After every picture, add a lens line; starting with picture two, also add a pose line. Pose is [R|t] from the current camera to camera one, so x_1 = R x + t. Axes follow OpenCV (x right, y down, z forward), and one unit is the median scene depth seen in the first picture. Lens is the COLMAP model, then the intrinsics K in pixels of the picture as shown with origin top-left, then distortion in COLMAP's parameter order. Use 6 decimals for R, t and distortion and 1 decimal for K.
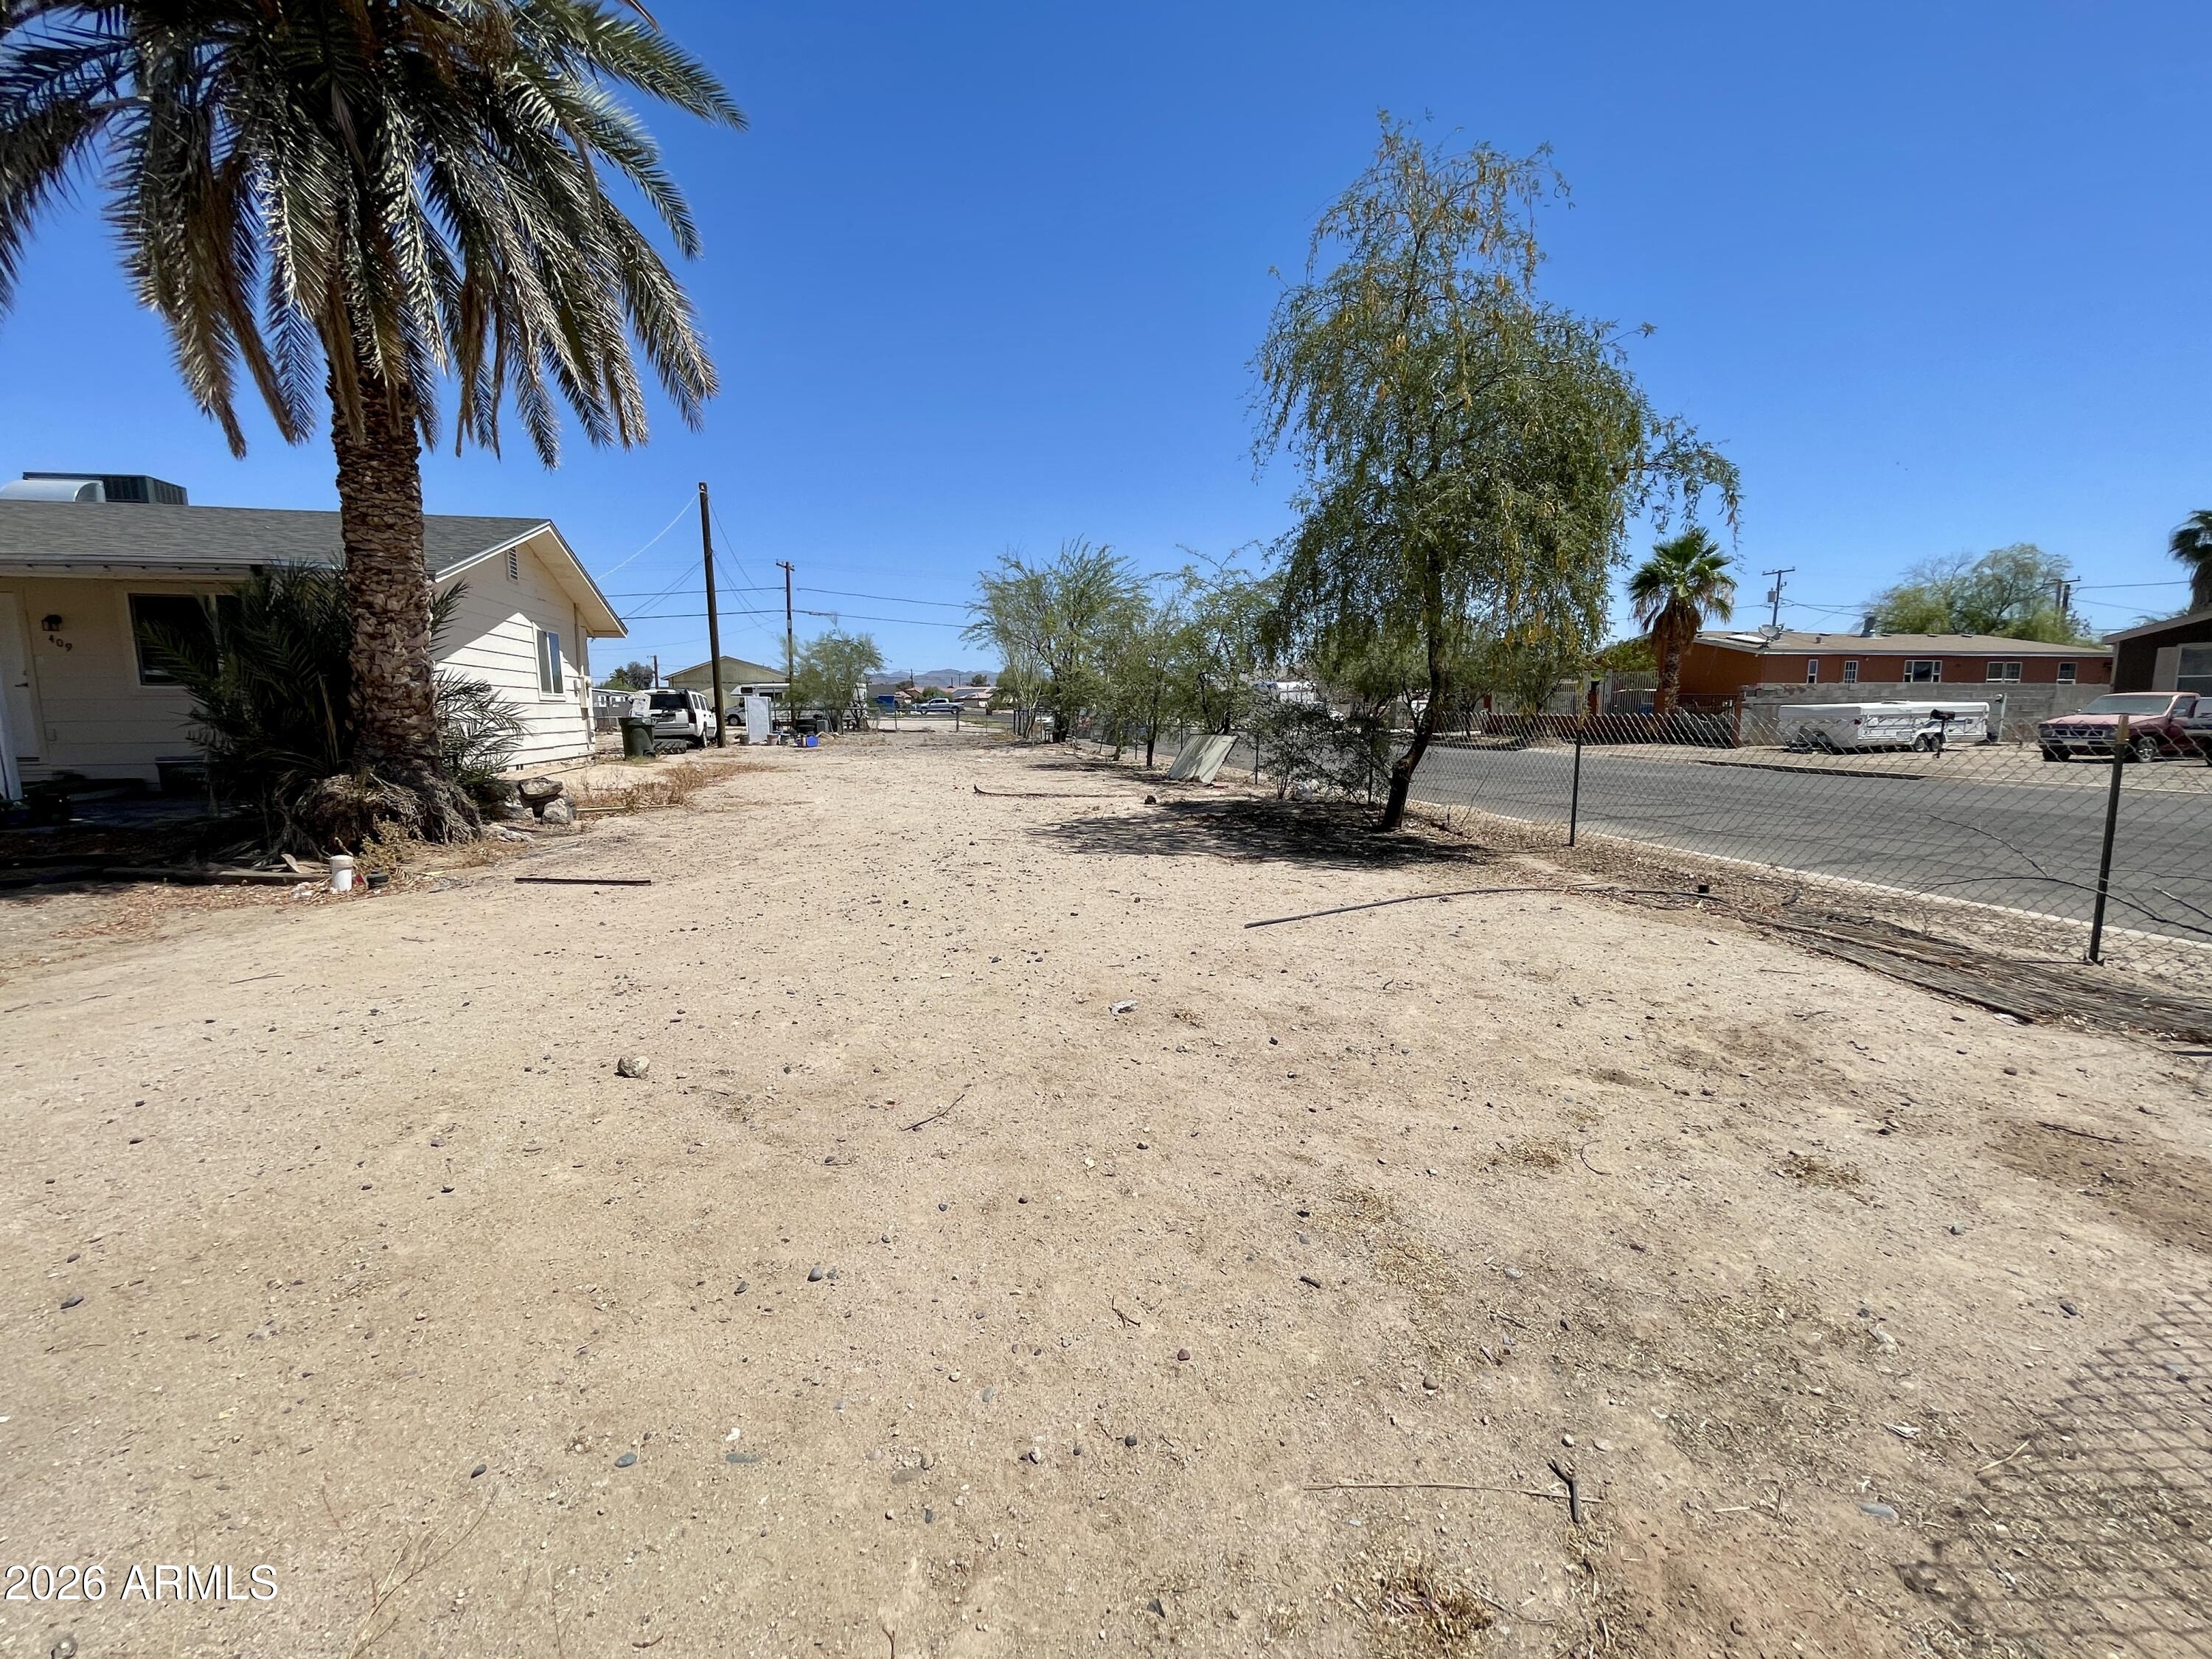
lens RADIAL K [[881.8, 0, 1096.0], [0, 881.8, 832.5], [0, 0, 1]] dist [-0.001933, -0.000487]
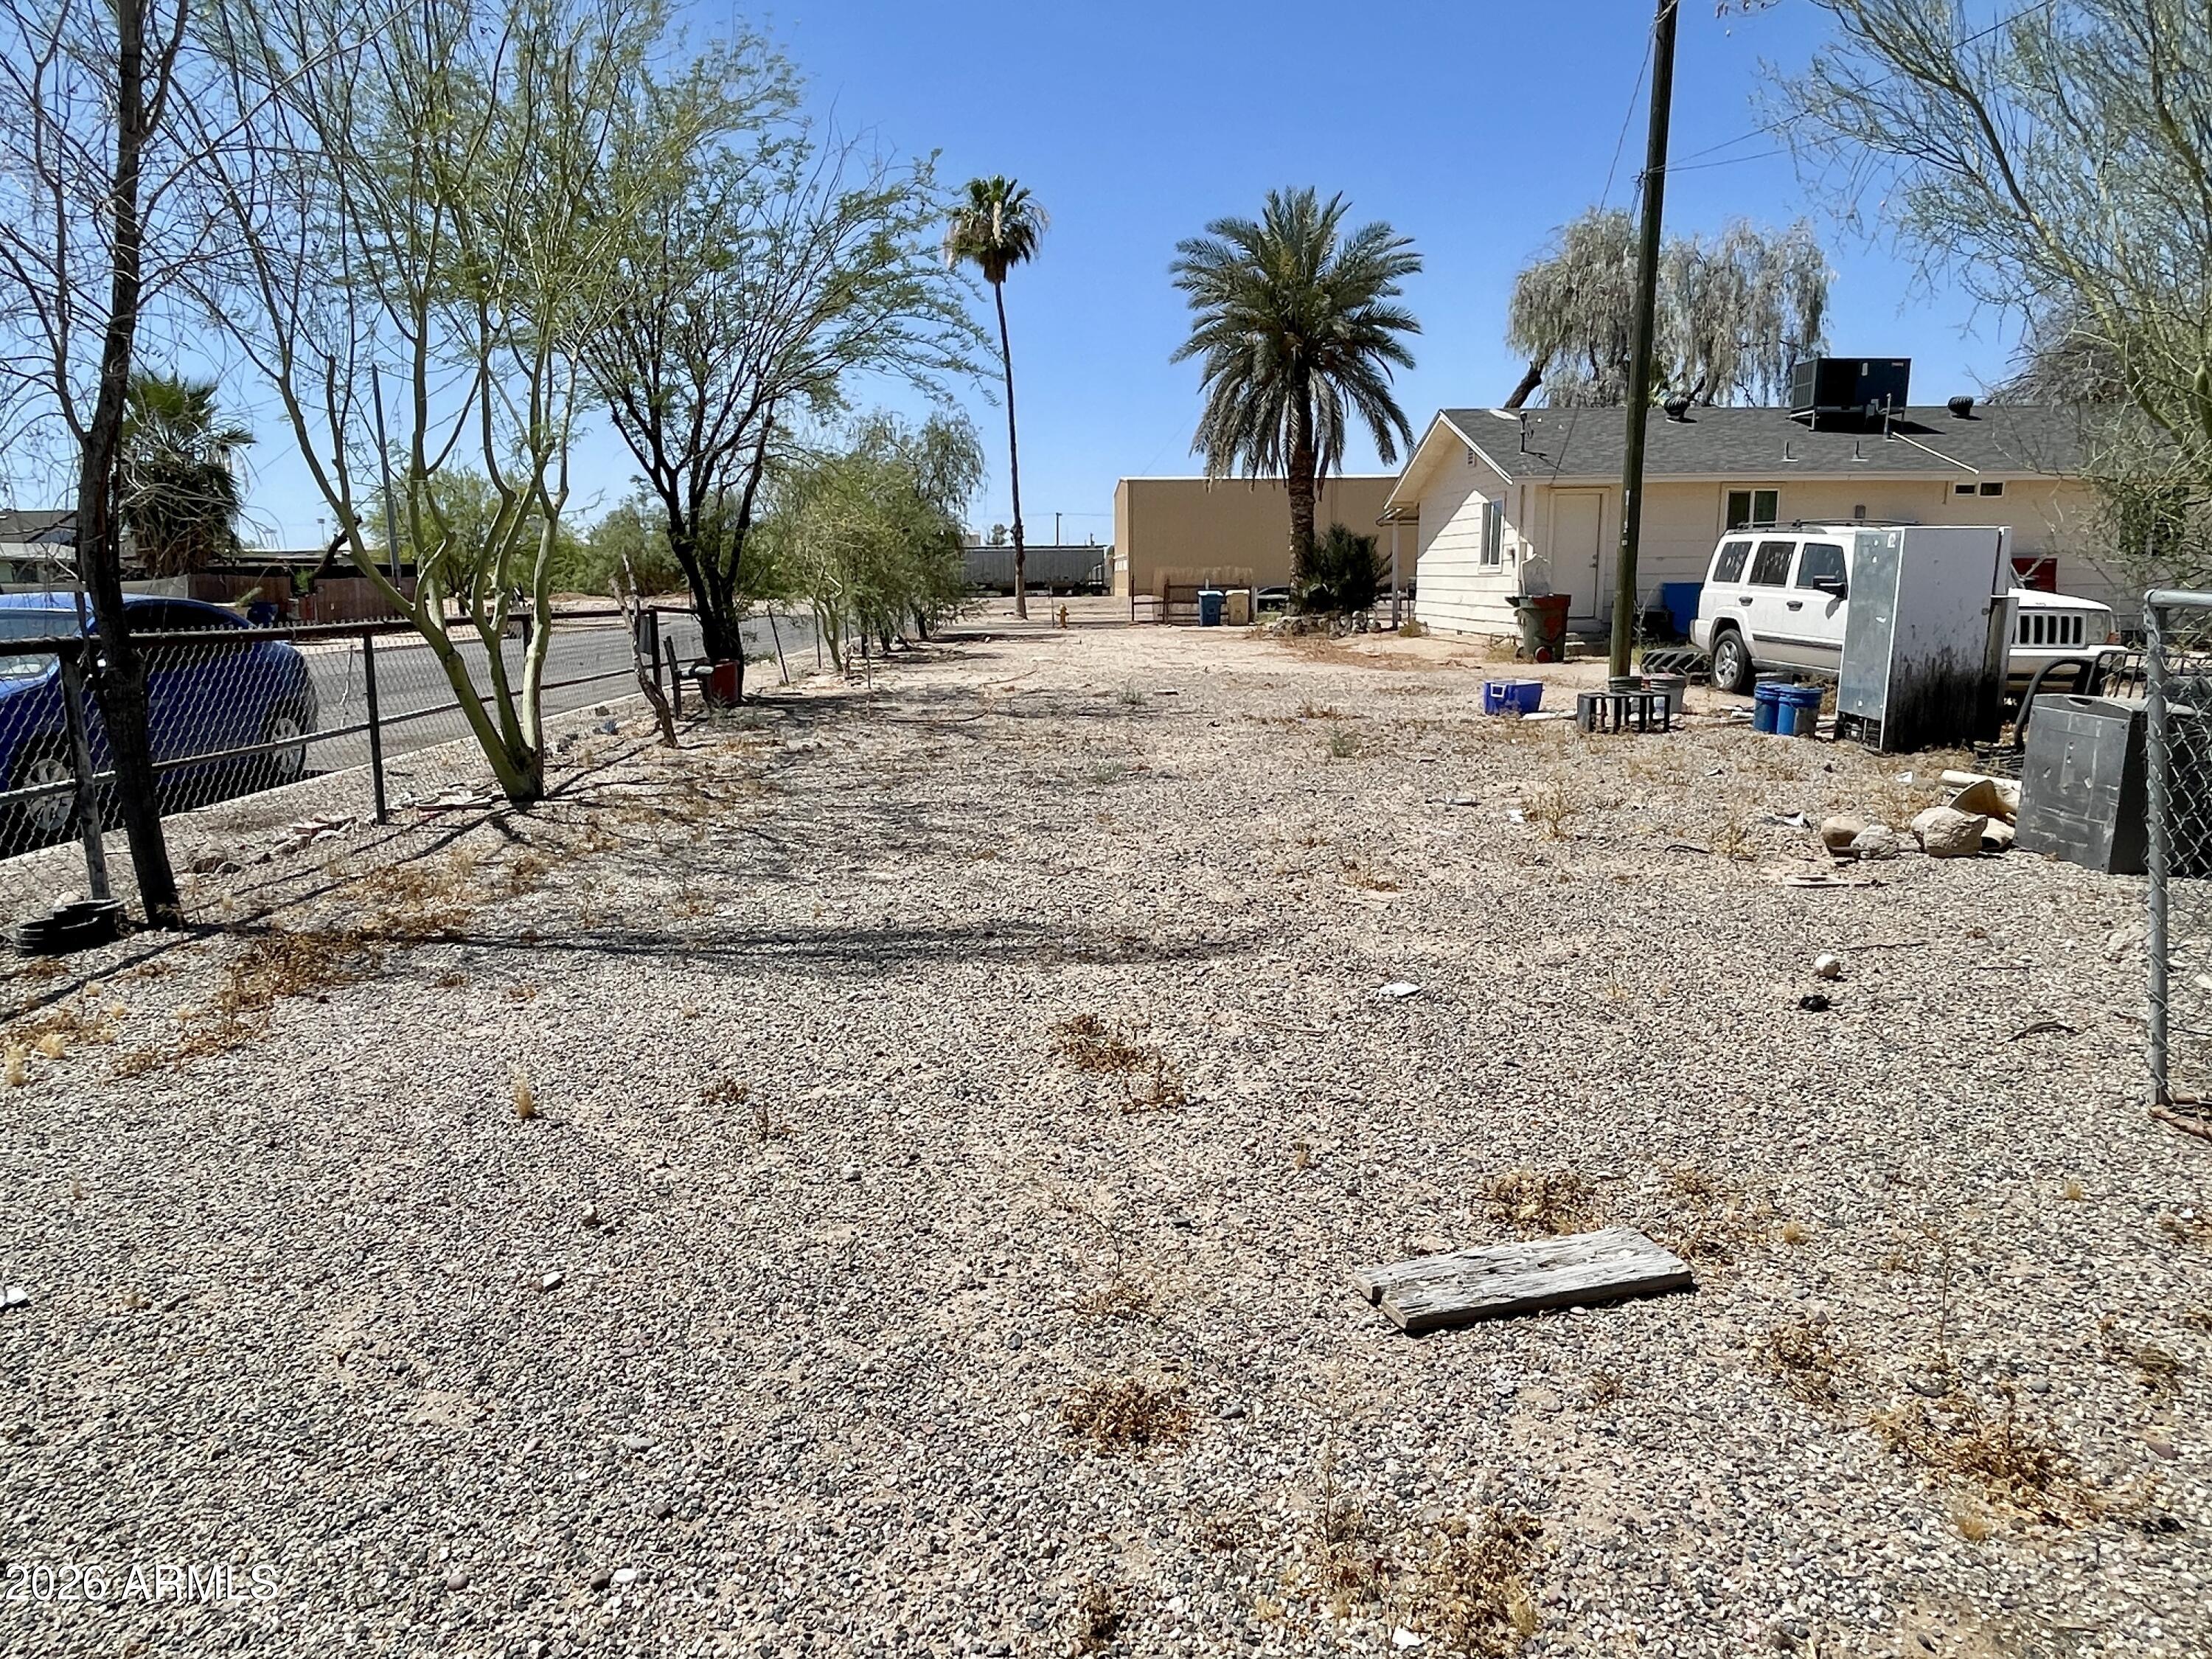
lens RADIAL K [[1395.7, 0, 1108.3], [0, 1395.7, 836.0], [0, 0, 1]] dist [0.029480, -0.053333]
pose [[-0.983755, -0.021390, 0.178238, -0.437153], [0.033970, 0.952755, 0.301833, -0.318898], [-0.176273, 0.302984, -0.936551, 2.352966]]
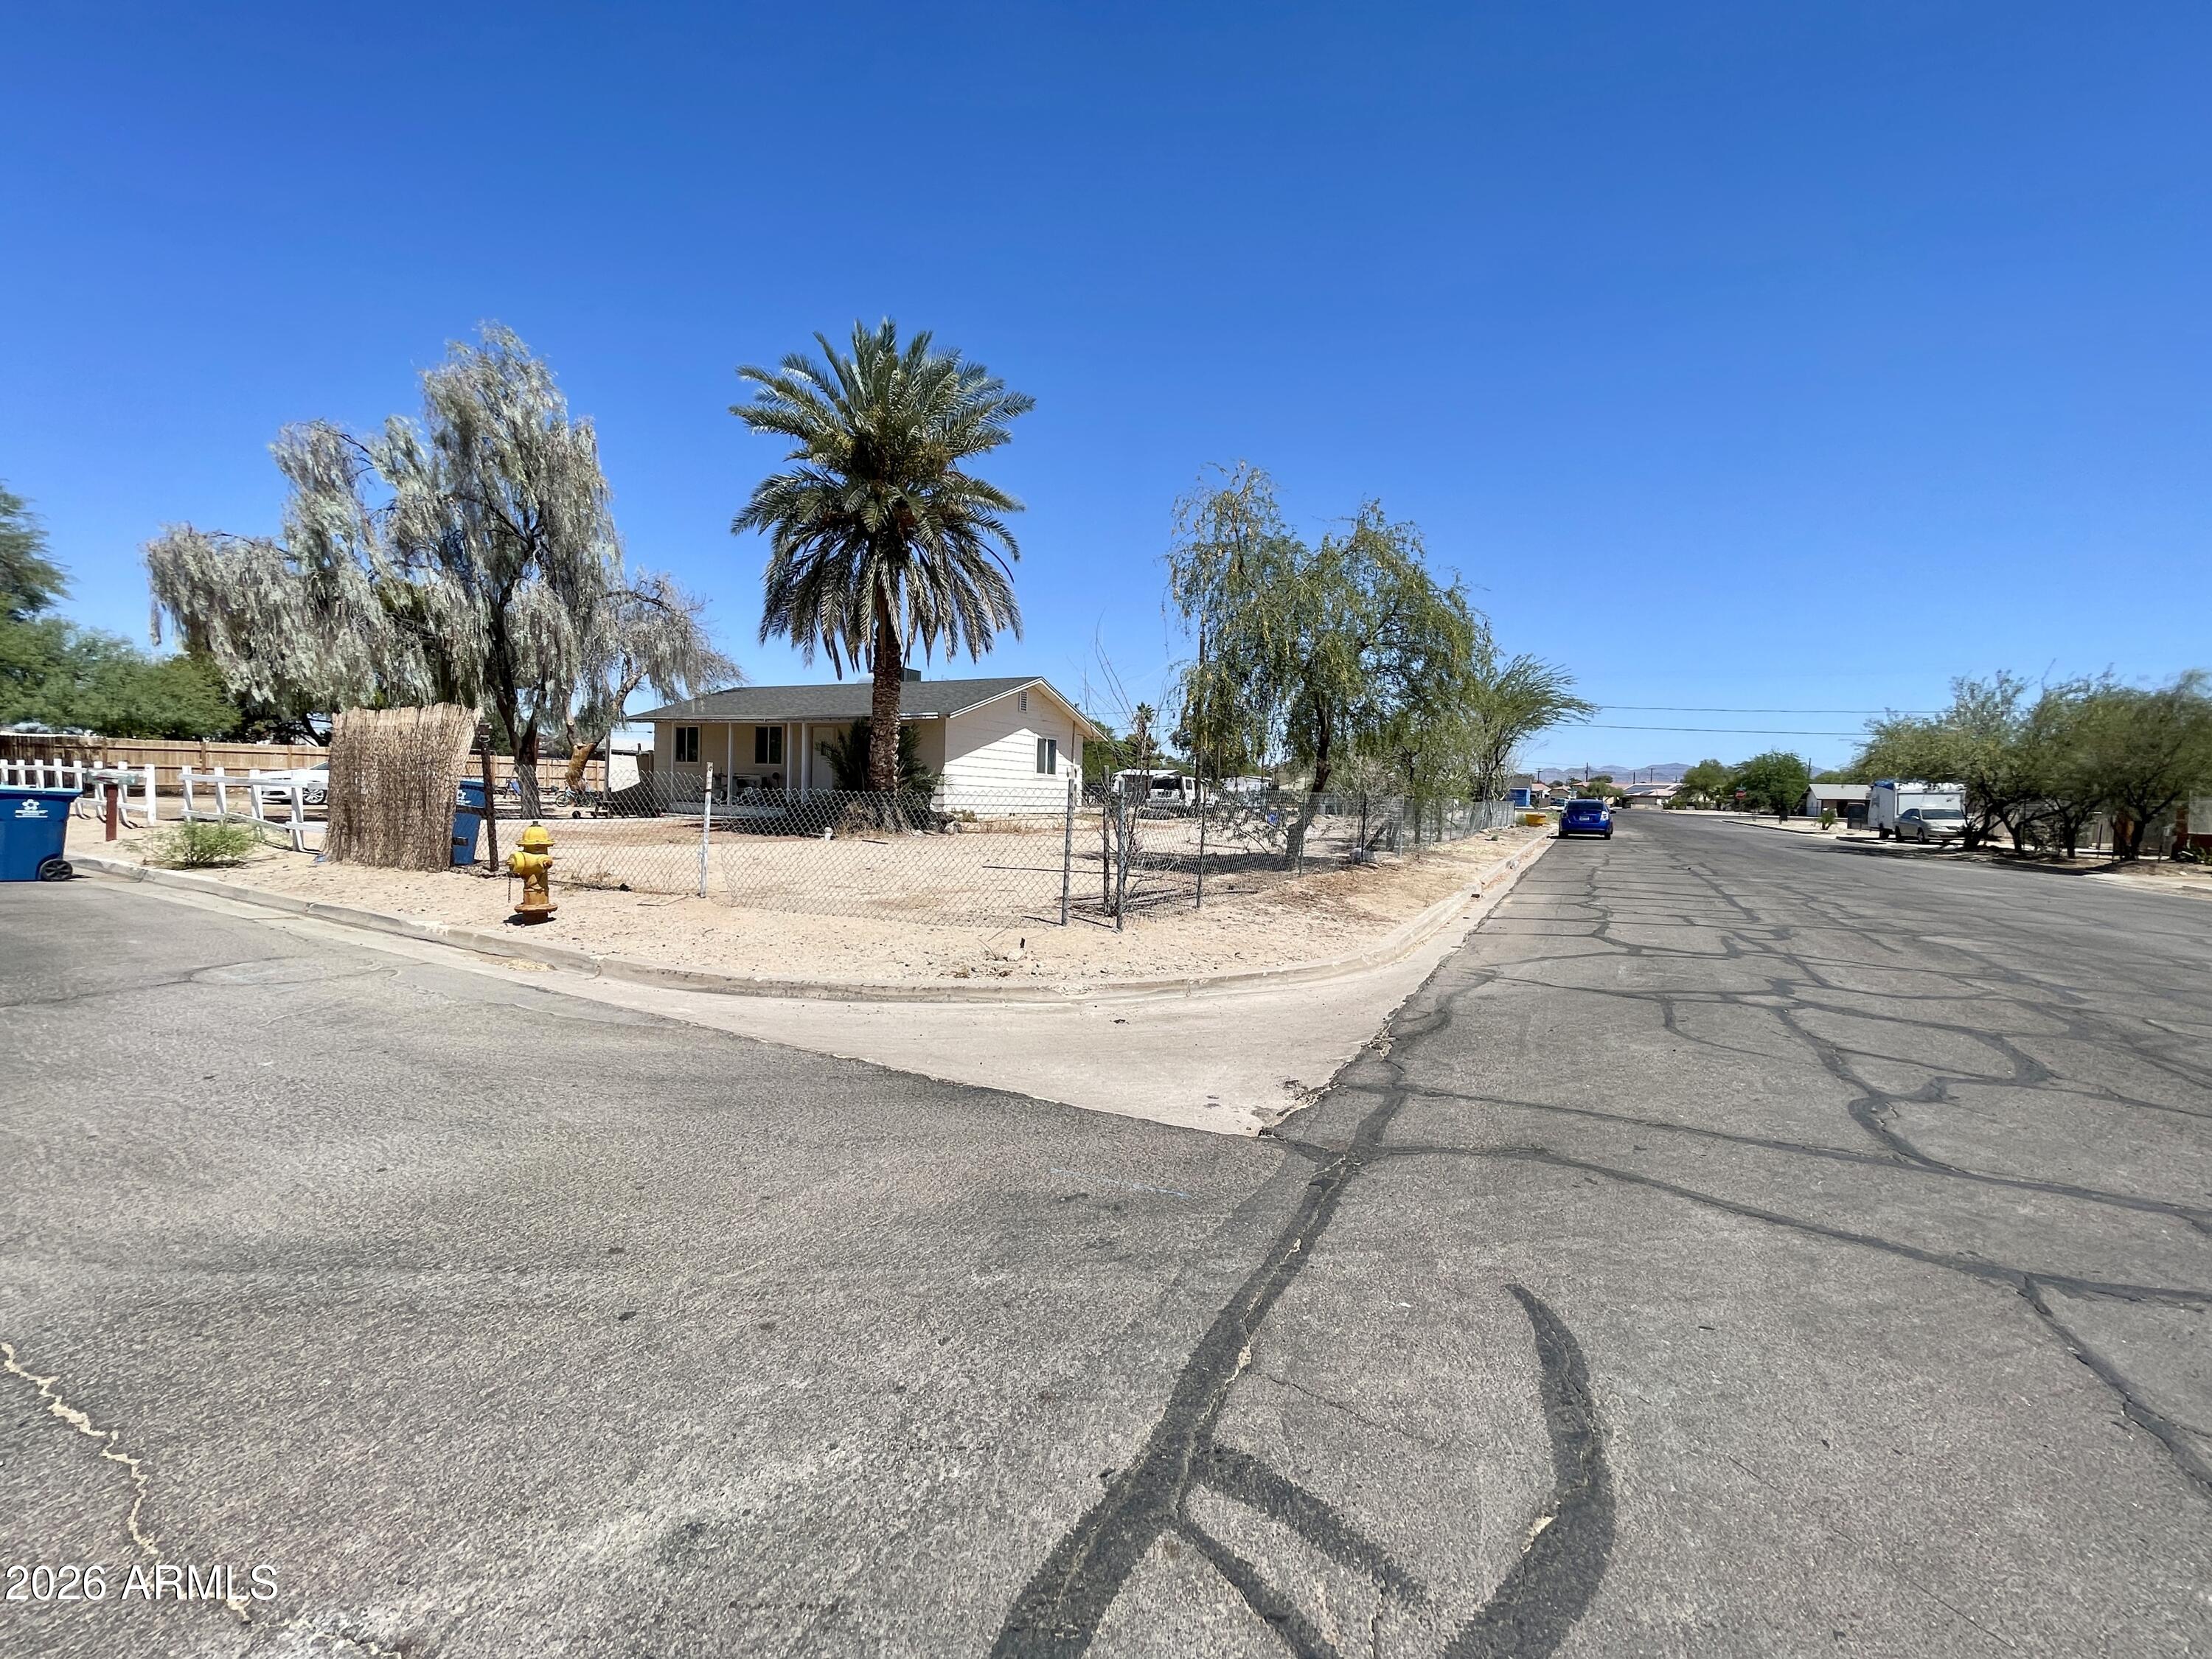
lens RADIAL K [[881.8, 0, 1096.0], [0, 881.8, 832.5], [0, 0, 1]] dist [-0.001933, -0.000487]
pose [[0.736591, 0.058413, -0.673812, 0.542189], [-0.128888, 0.990129, -0.055062, 0.030035], [0.663944, 0.127405, 0.736849, -0.153803]]
